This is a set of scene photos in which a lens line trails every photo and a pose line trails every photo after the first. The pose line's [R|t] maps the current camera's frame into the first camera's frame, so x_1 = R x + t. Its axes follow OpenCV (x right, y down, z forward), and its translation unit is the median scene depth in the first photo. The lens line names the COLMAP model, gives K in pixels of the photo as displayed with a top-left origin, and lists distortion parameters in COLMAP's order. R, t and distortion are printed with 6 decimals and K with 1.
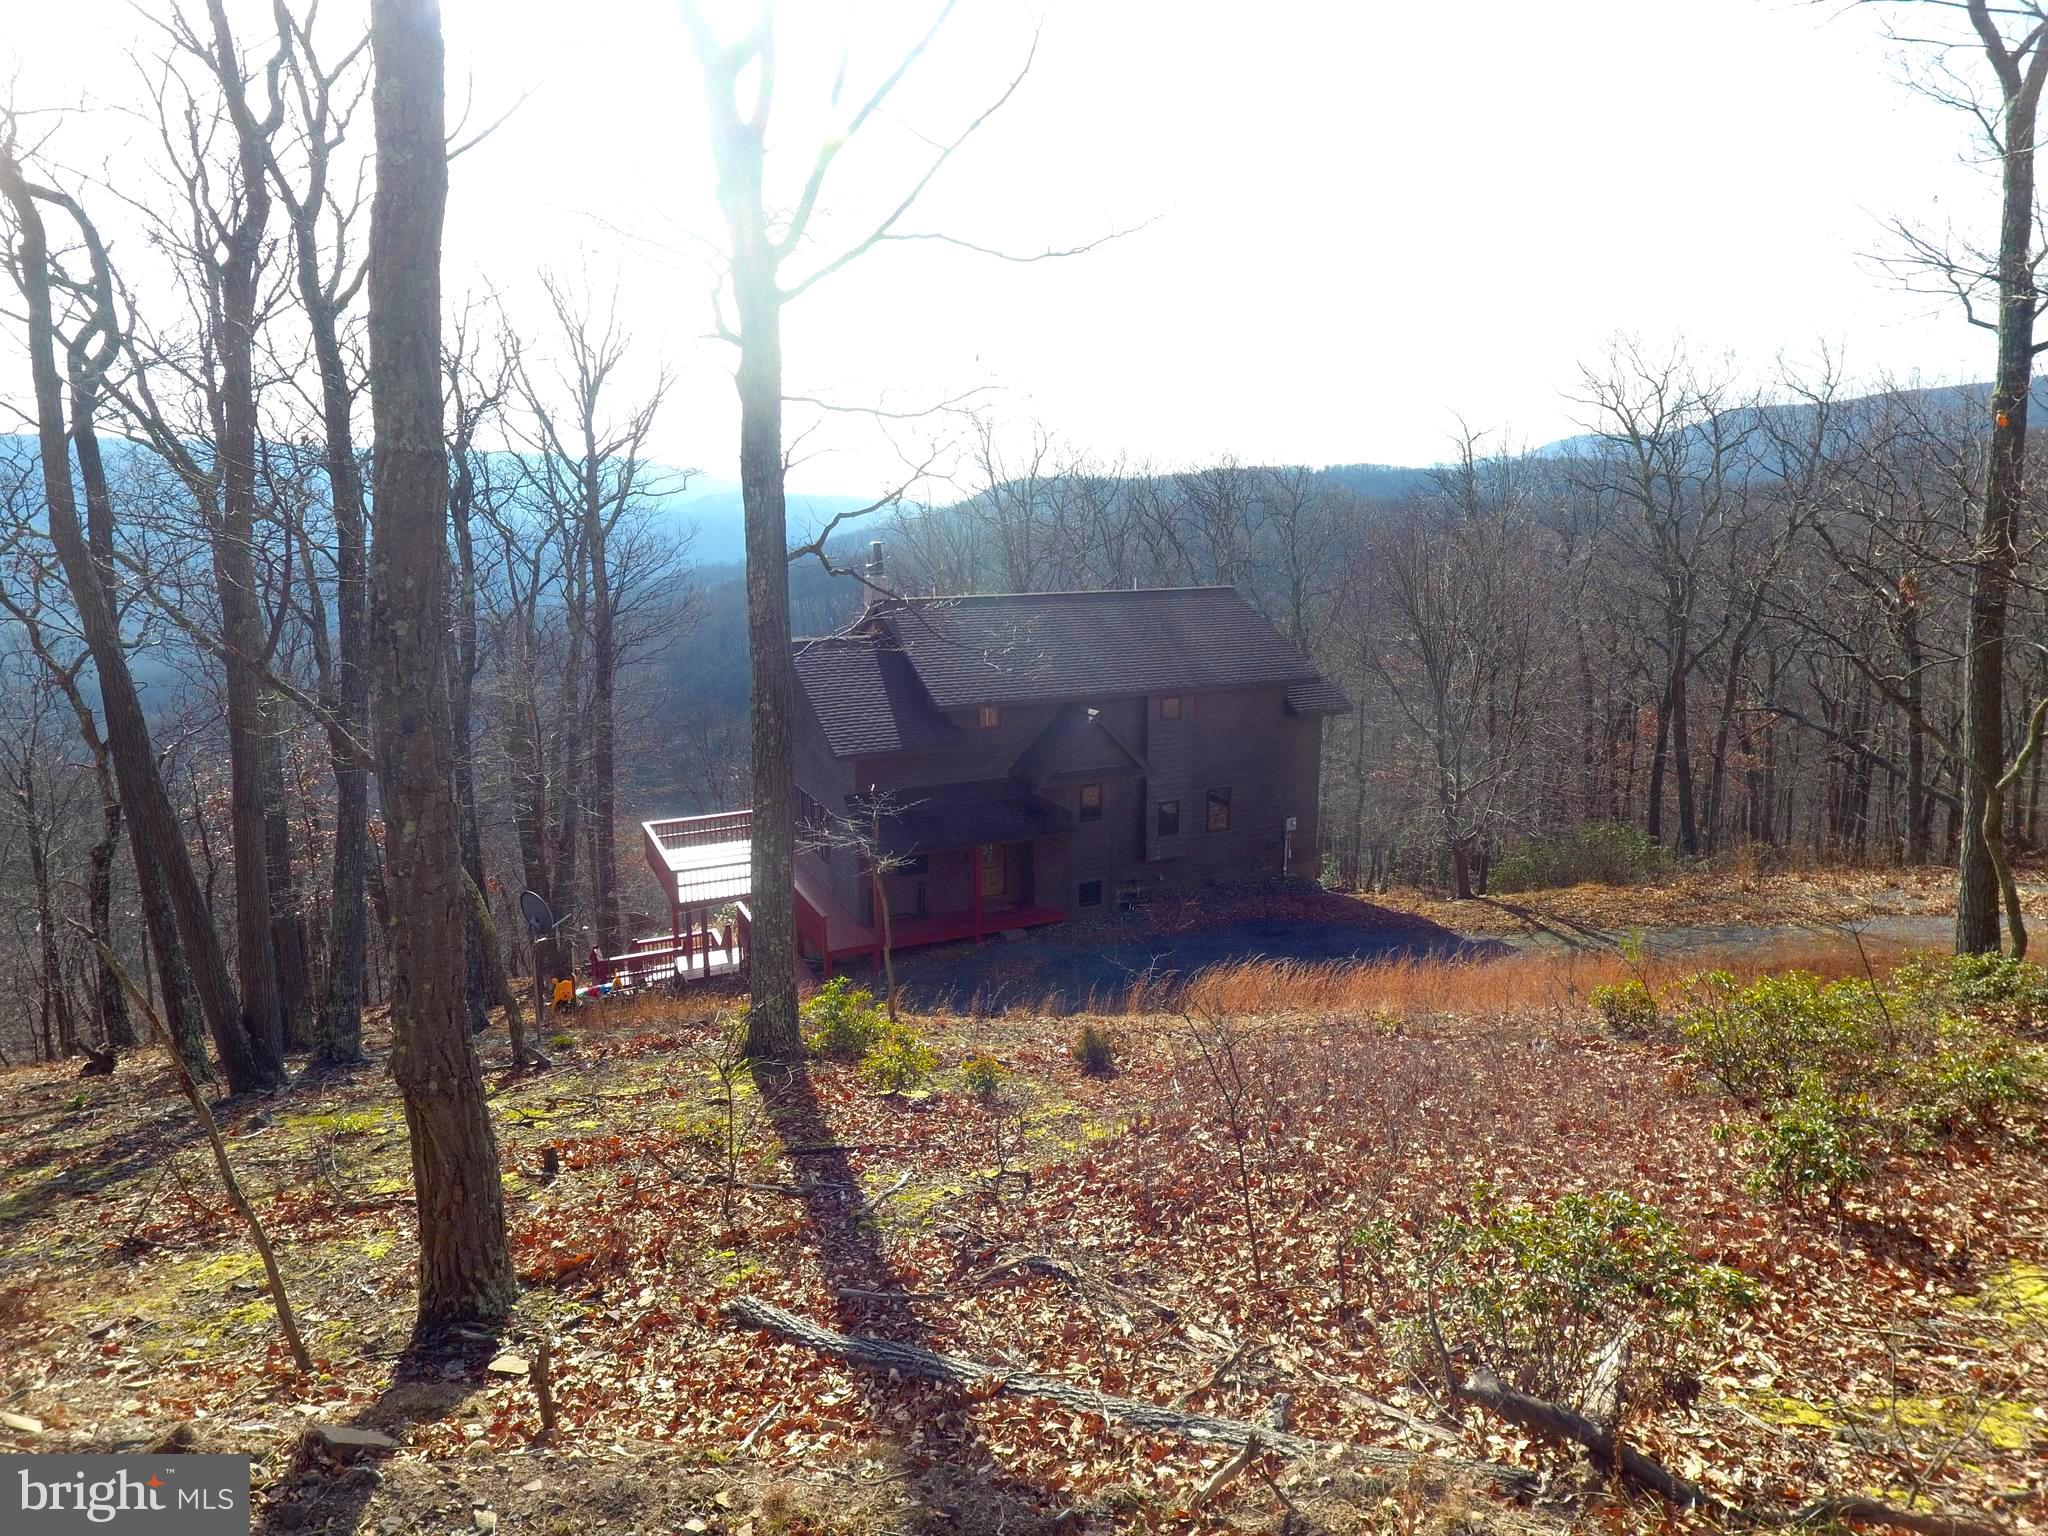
lens RADIAL K [[1201.1, 0, 1035.8], [0, 1201.1, 722.9], [0, 0, 1]] dist [-0.004945, -0.000843]
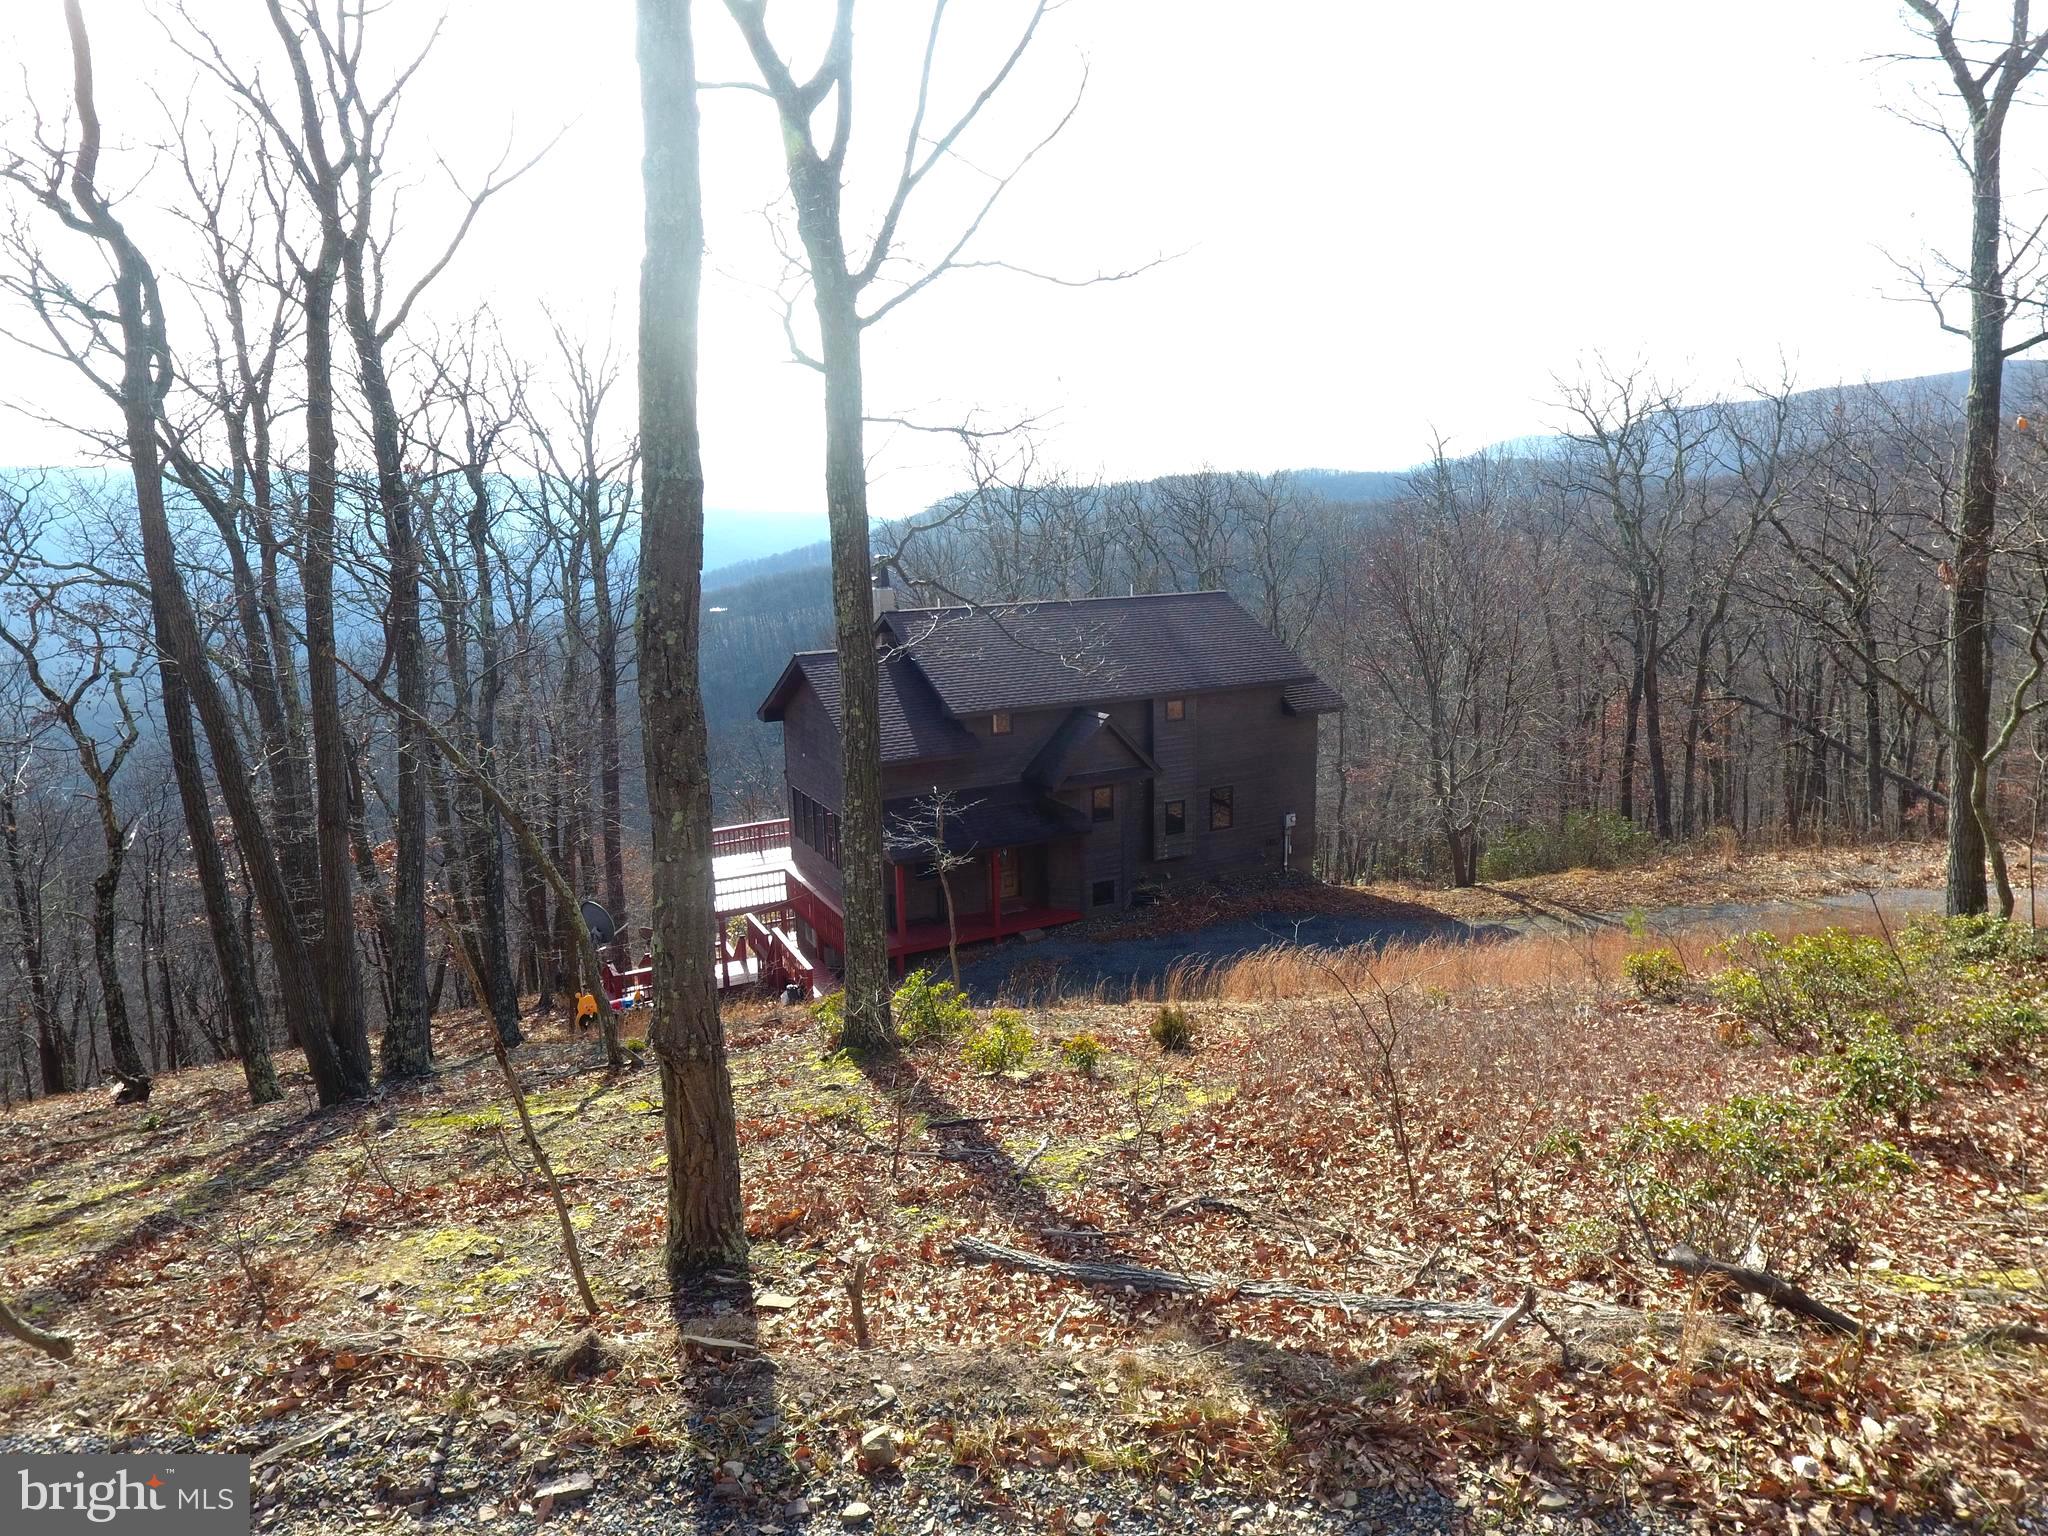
lens RADIAL K [[1201.1, 0, 1035.8], [0, 1201.1, 722.9], [0, 0, 1]] dist [-0.004945, -0.000843]
pose [[0.999045, -0.026396, 0.034833, -0.095128], [0.026677, 0.999615, -0.007635, 0.007190], [-0.034618, 0.008557, 0.999364, -0.051785]]
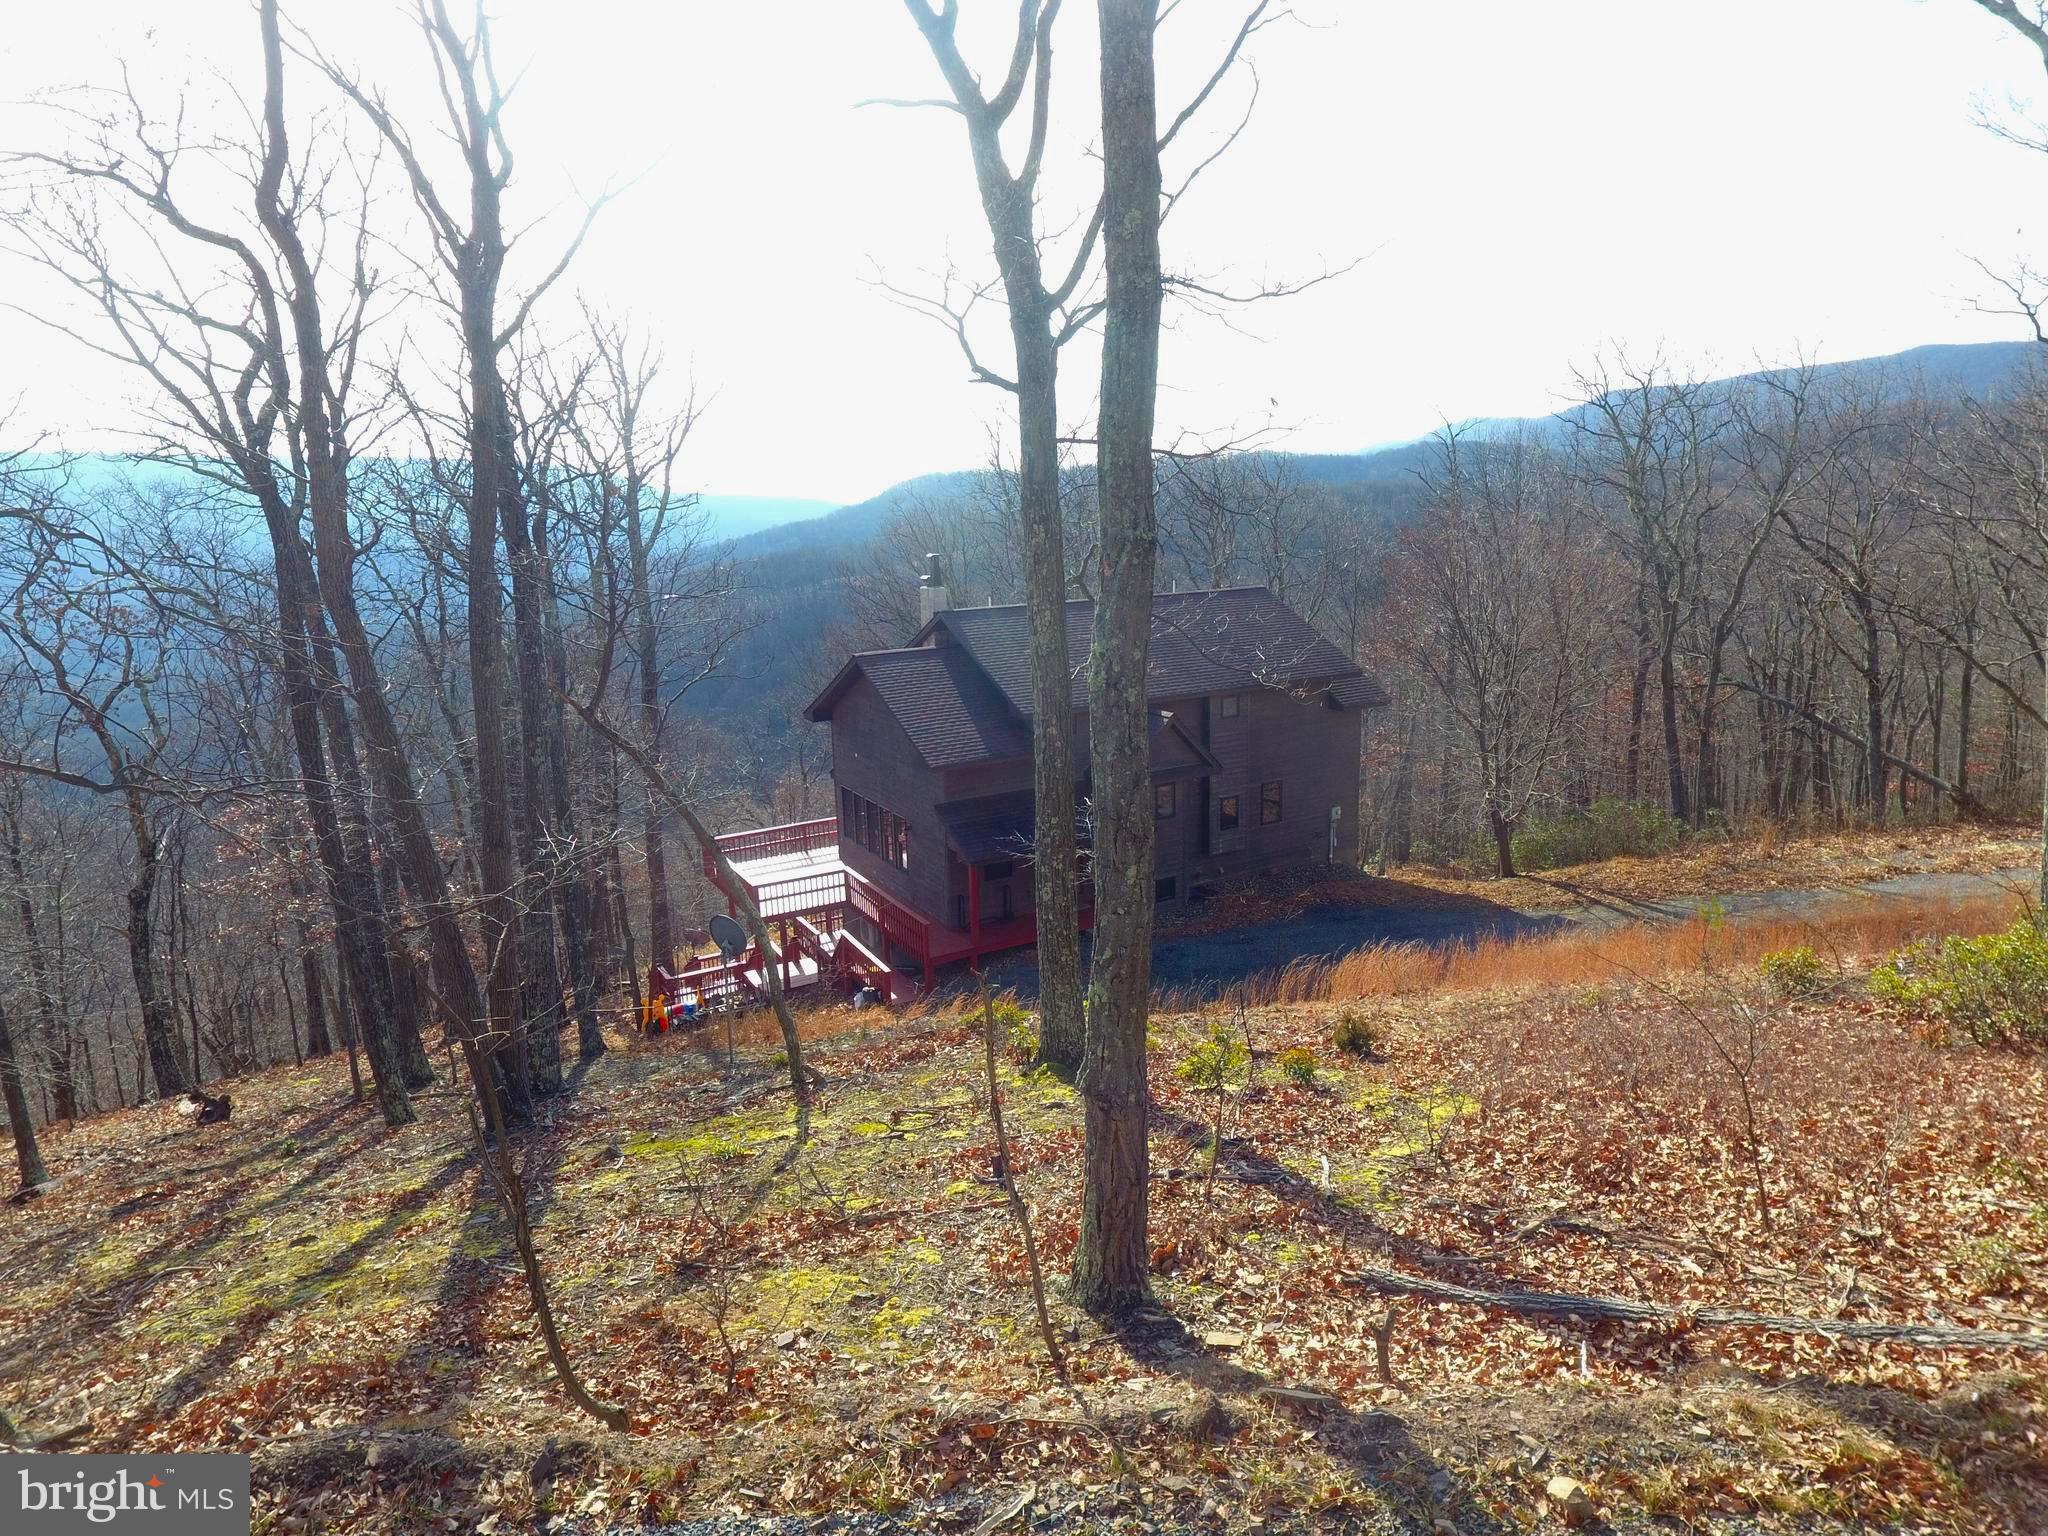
lens RADIAL K [[1200.2, 0, 1038.7], [0, 1200.2, 727.4], [0, 0, 1]] dist [-0.005784, -0.000524]
pose [[0.996640, -0.037738, 0.072699, -0.287559], [0.037093, 0.999260, 0.010198, -0.025689], [-0.073030, -0.007467, 0.997302, -0.048298]]
